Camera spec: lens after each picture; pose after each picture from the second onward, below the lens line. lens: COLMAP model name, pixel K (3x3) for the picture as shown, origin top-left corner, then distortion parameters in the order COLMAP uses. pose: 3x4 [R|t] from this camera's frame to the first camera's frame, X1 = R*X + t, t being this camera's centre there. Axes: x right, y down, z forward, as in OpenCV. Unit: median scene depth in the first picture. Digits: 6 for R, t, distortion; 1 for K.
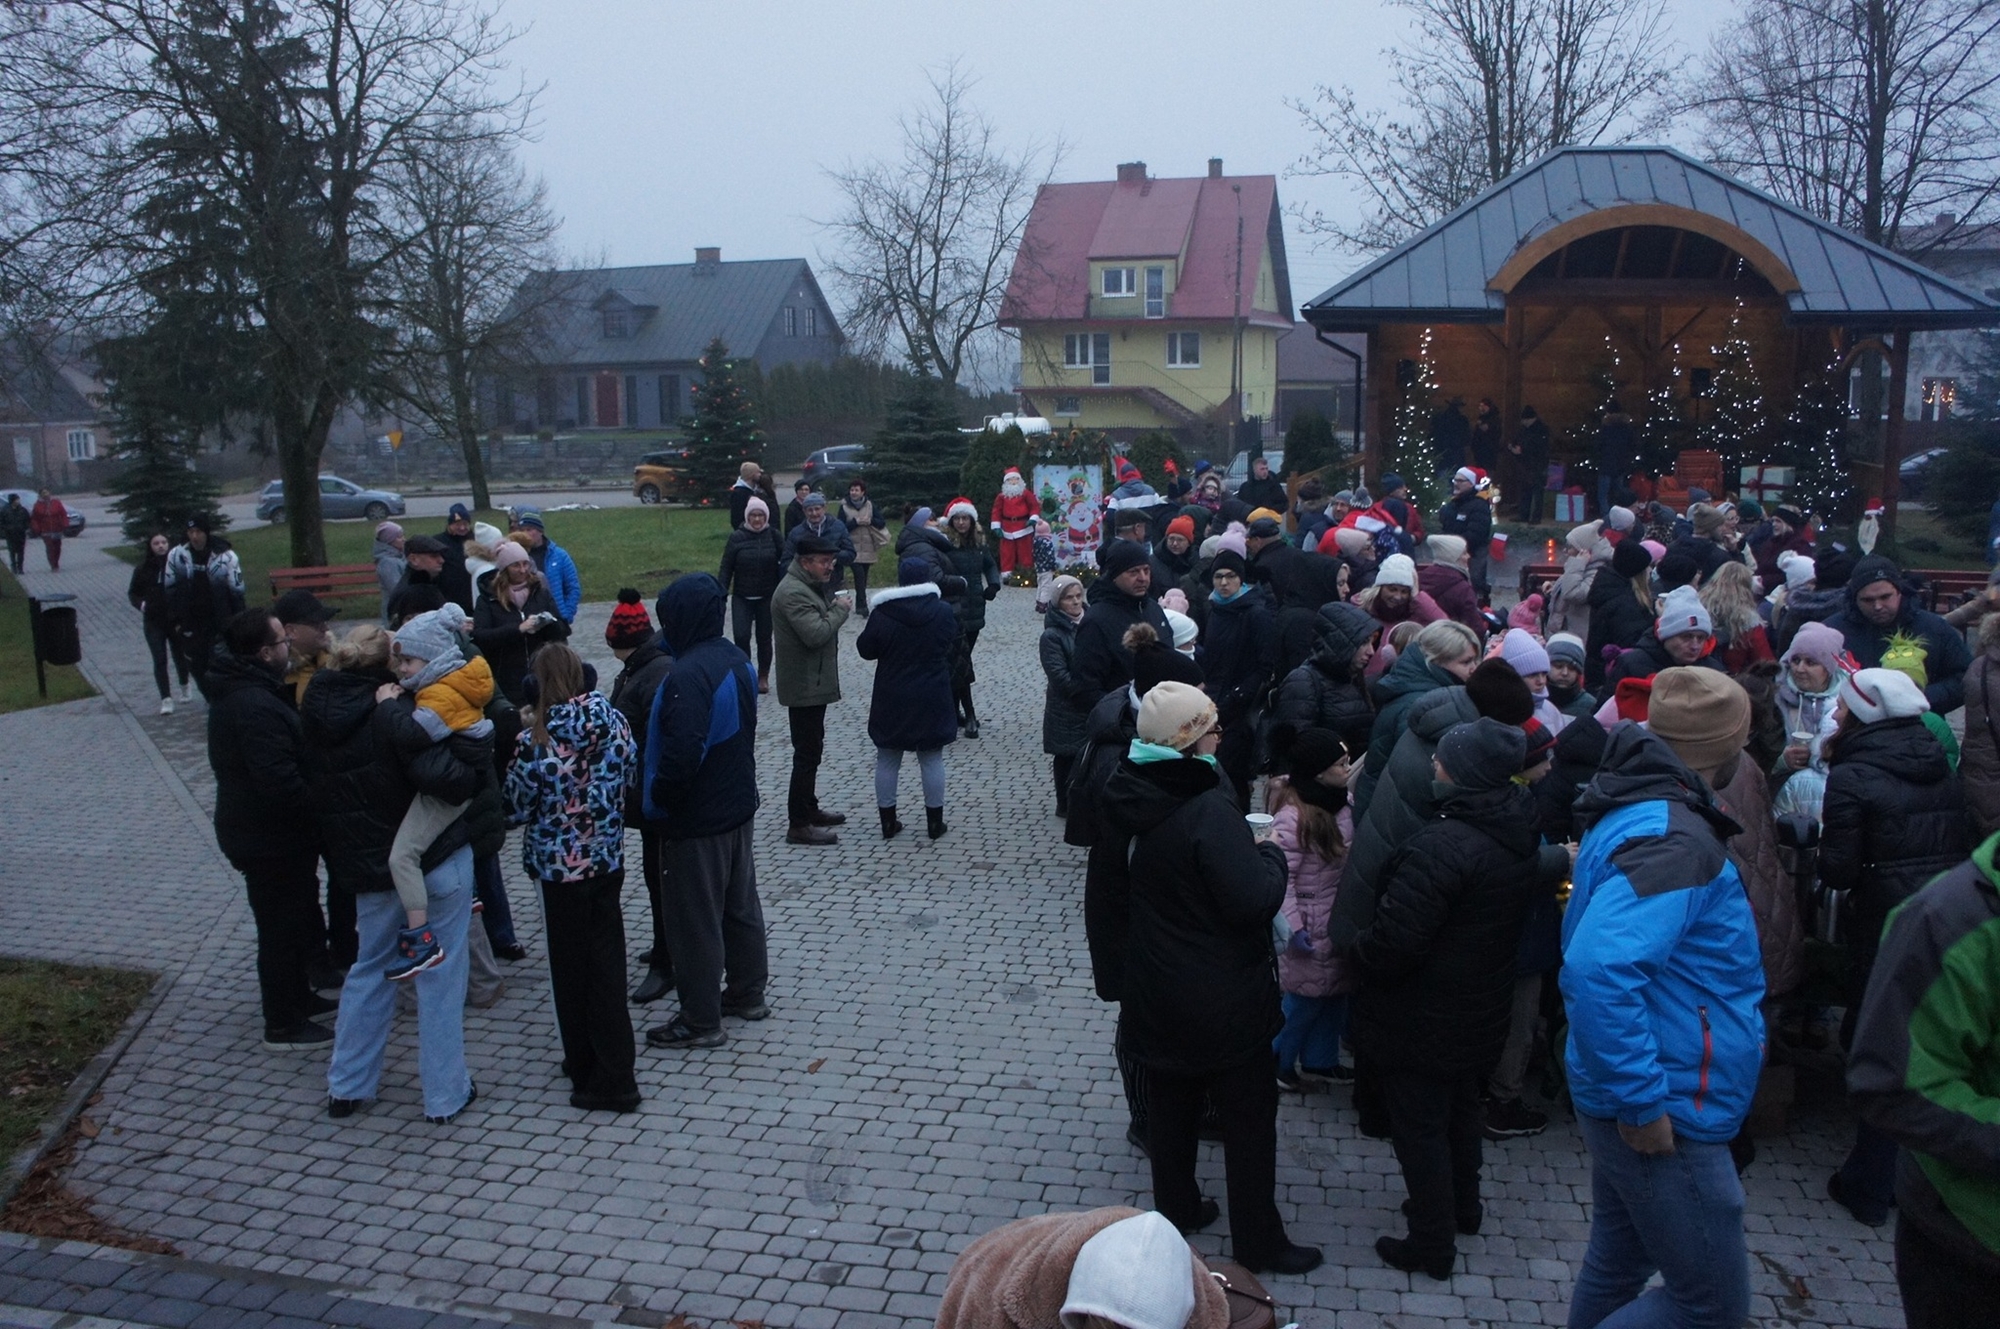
lens RADIAL K [[1571.3, 0, 1000.0], [0, 1571.3, 664.5], [0, 0, 1]] dist [-0.187822, 0.182196]
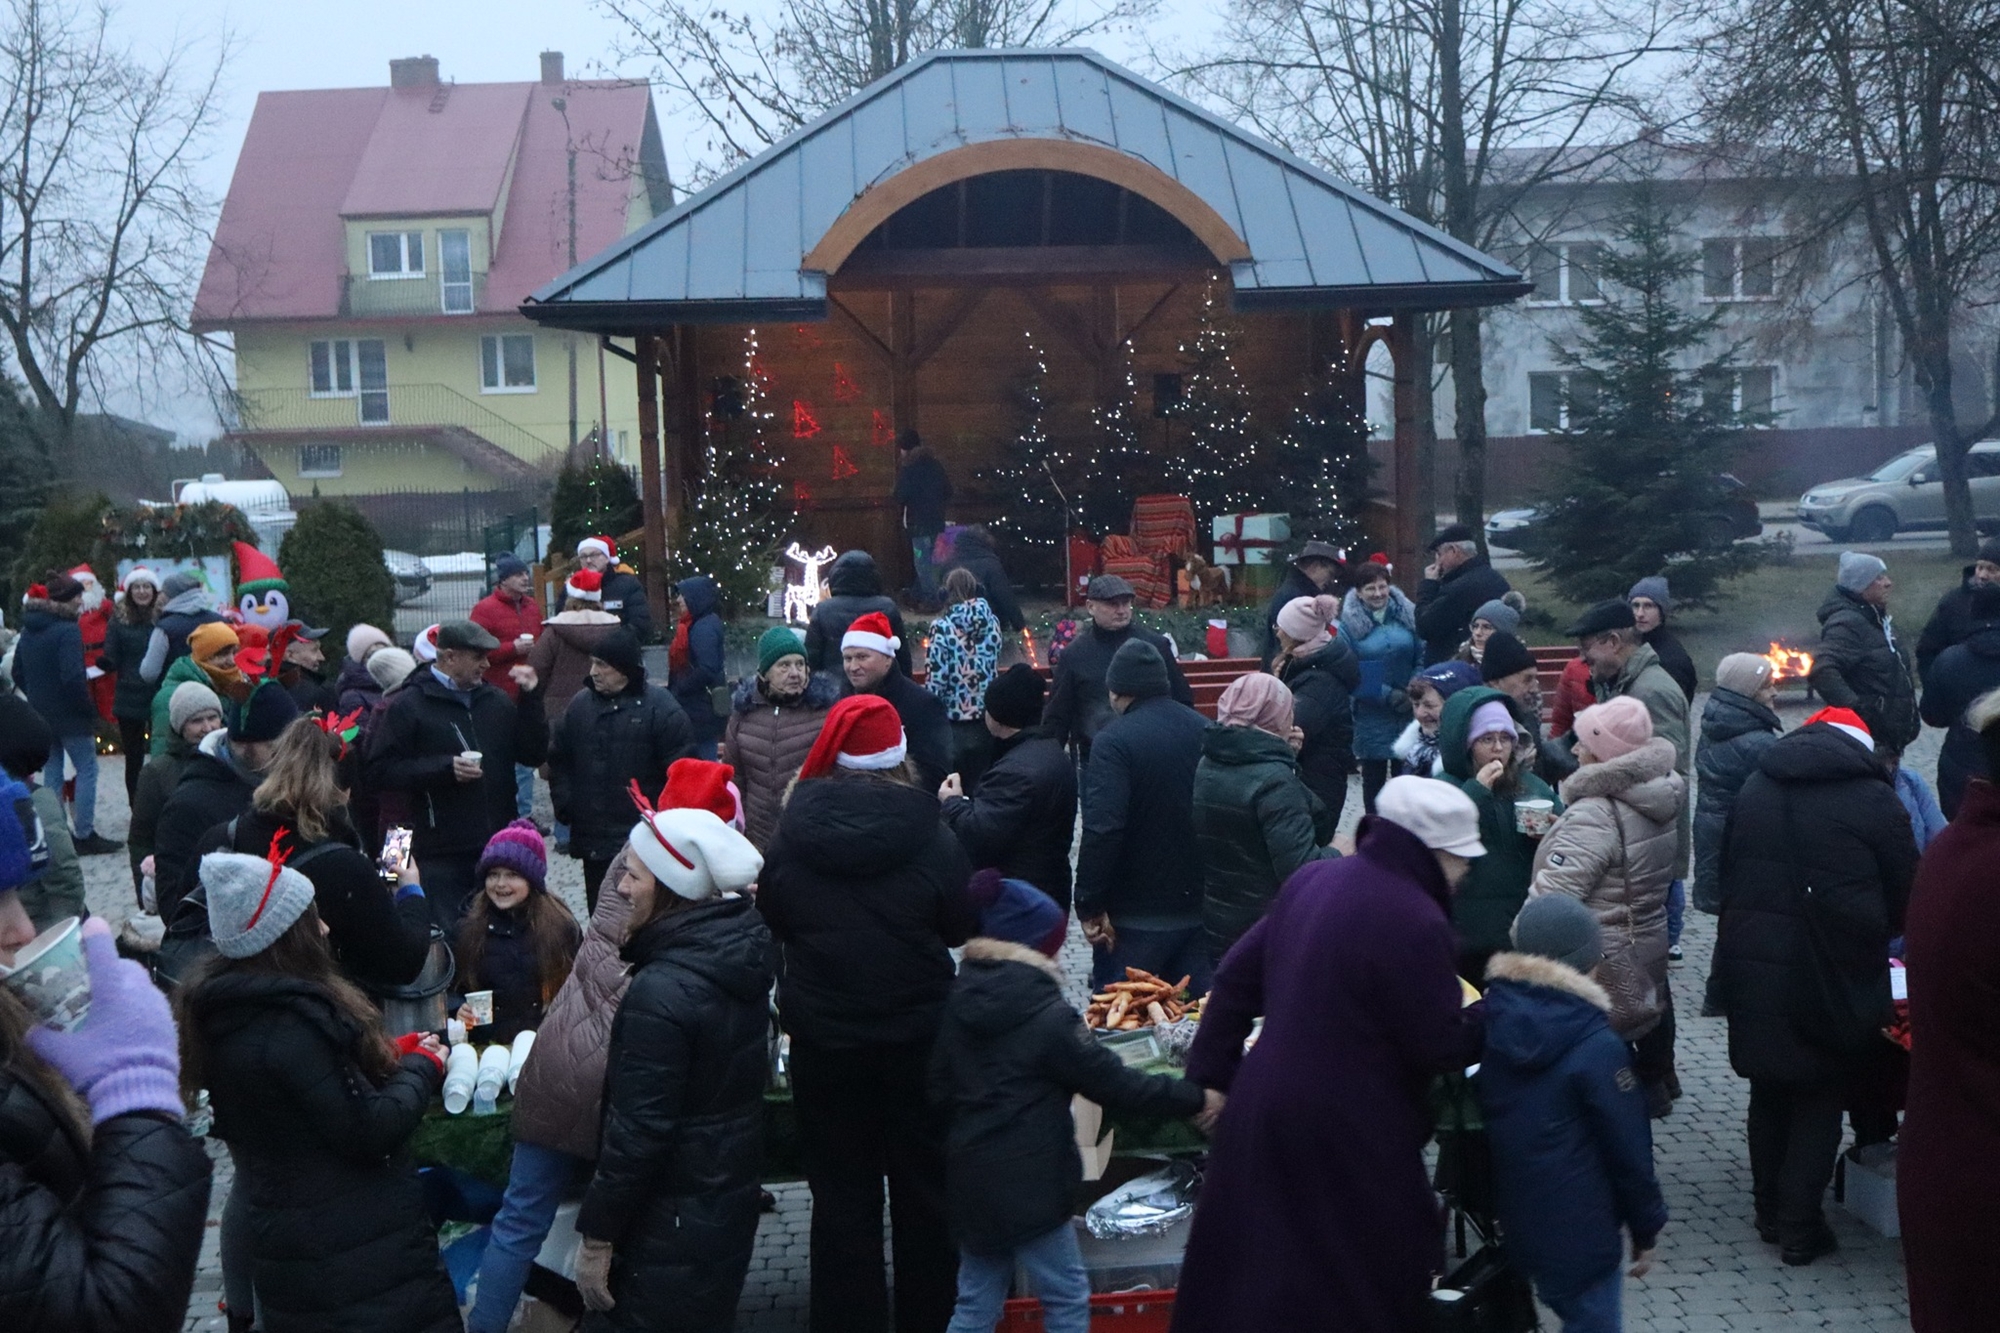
lens RADIAL K [[2585.0, 0, 1000.0], [0, 2585.0, 666.5], [0, 0, 1]] dist [0.015816, -0.009705]
pose [[0.962835, -0.046052, 0.266135, 0.047158], [0.067487, 0.995121, -0.071965, 0.007821], [-0.261523, 0.087251, 0.961246, -0.048929]]
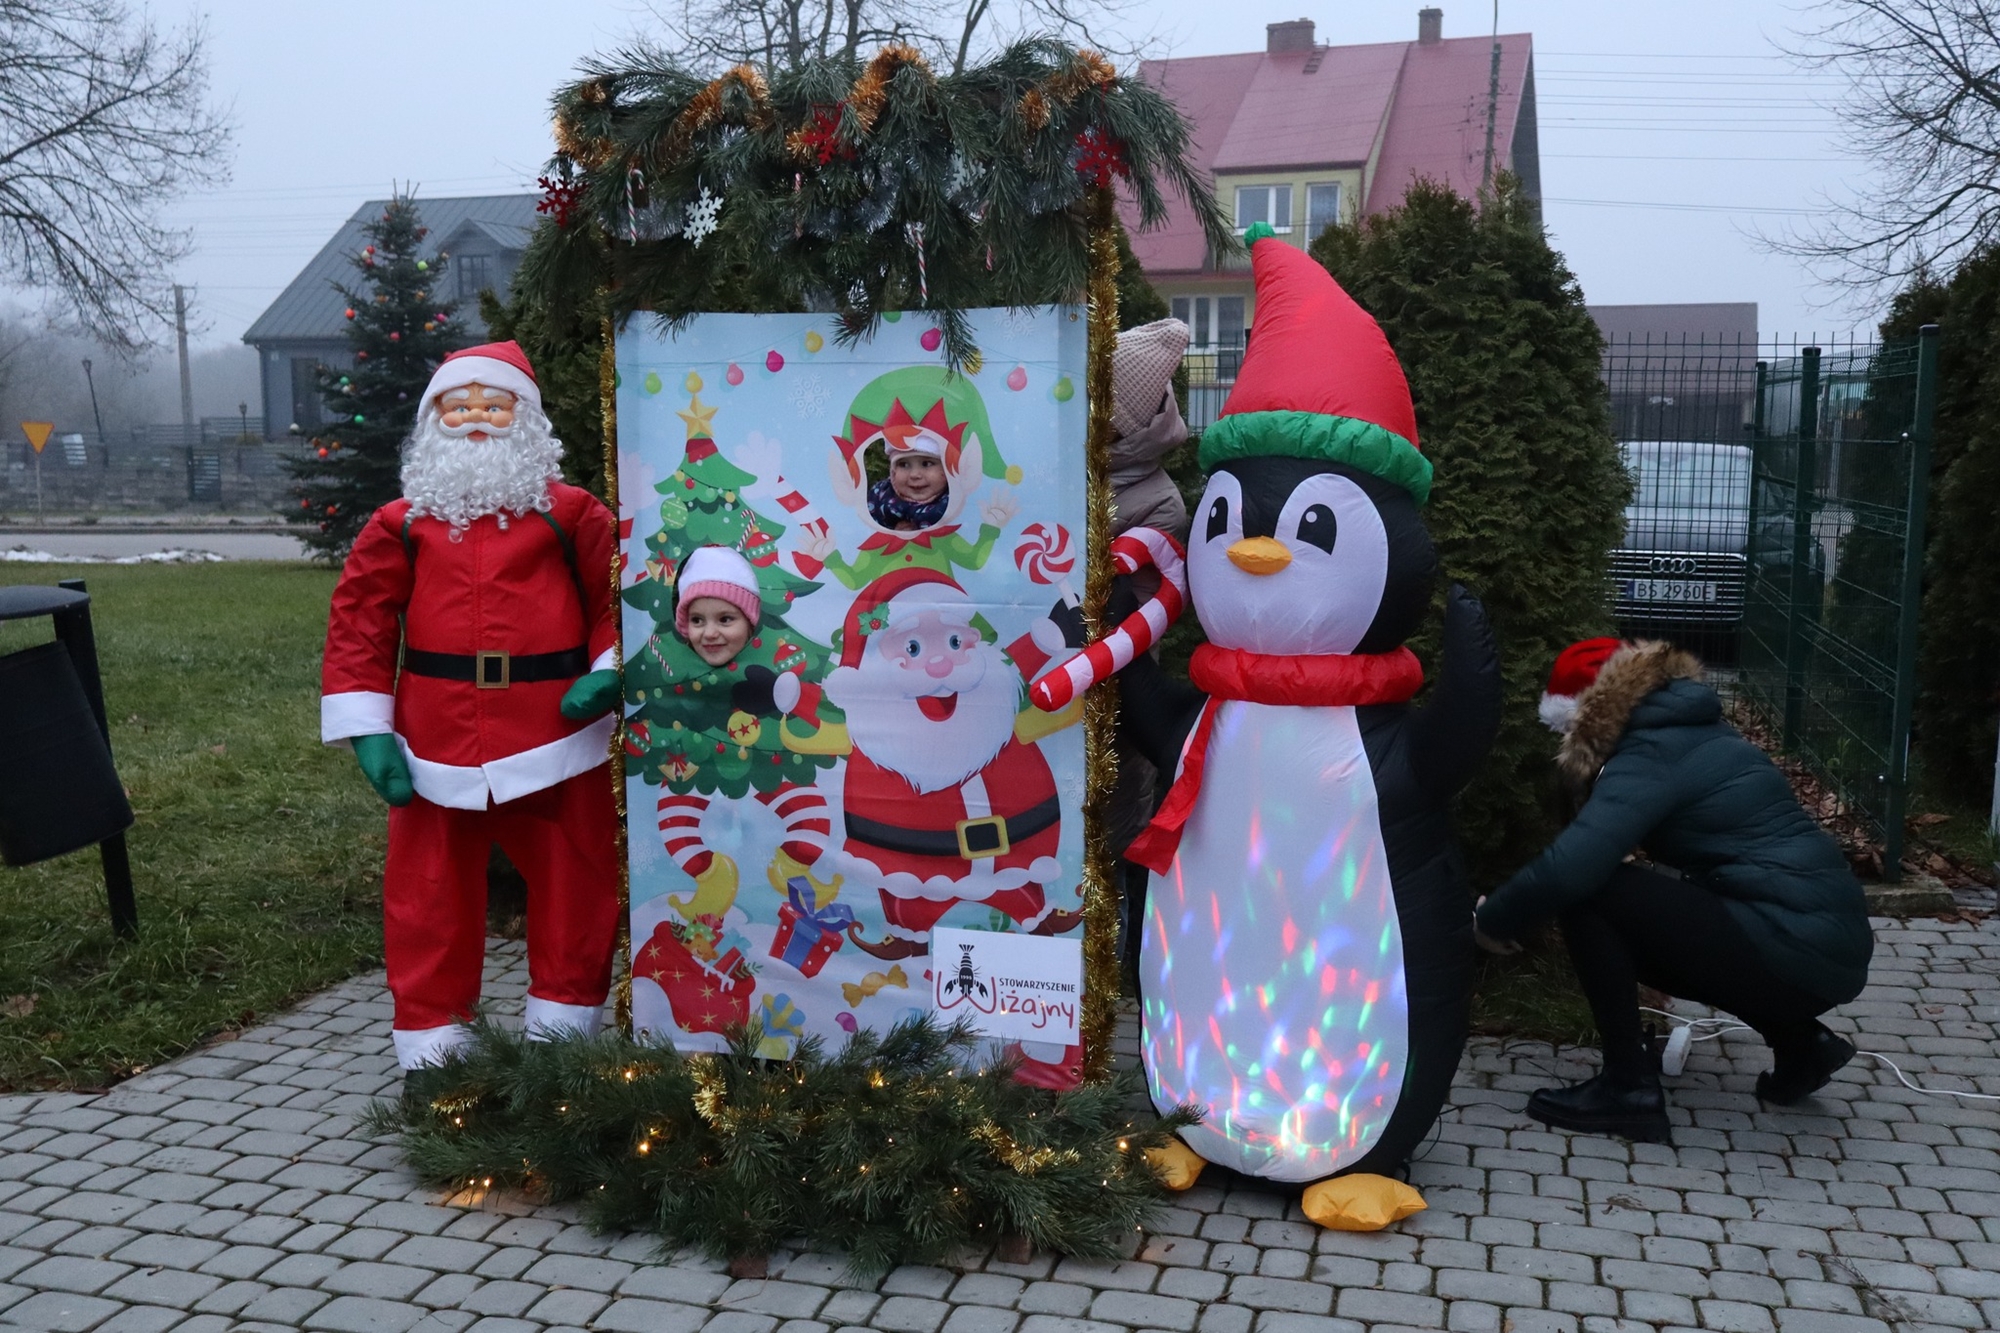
lens RADIAL K [[1882.6, 0, 1000.0], [0, 1882.6, 666.5], [0, 0, 1]] dist [0.085881, 0.002792]
pose [[0.998004, 0.023433, -0.058645, 0.037872], [-0.026445, 0.998342, -0.051123, -0.049068], [0.057349, 0.052572, 0.996969, 0.467324]]
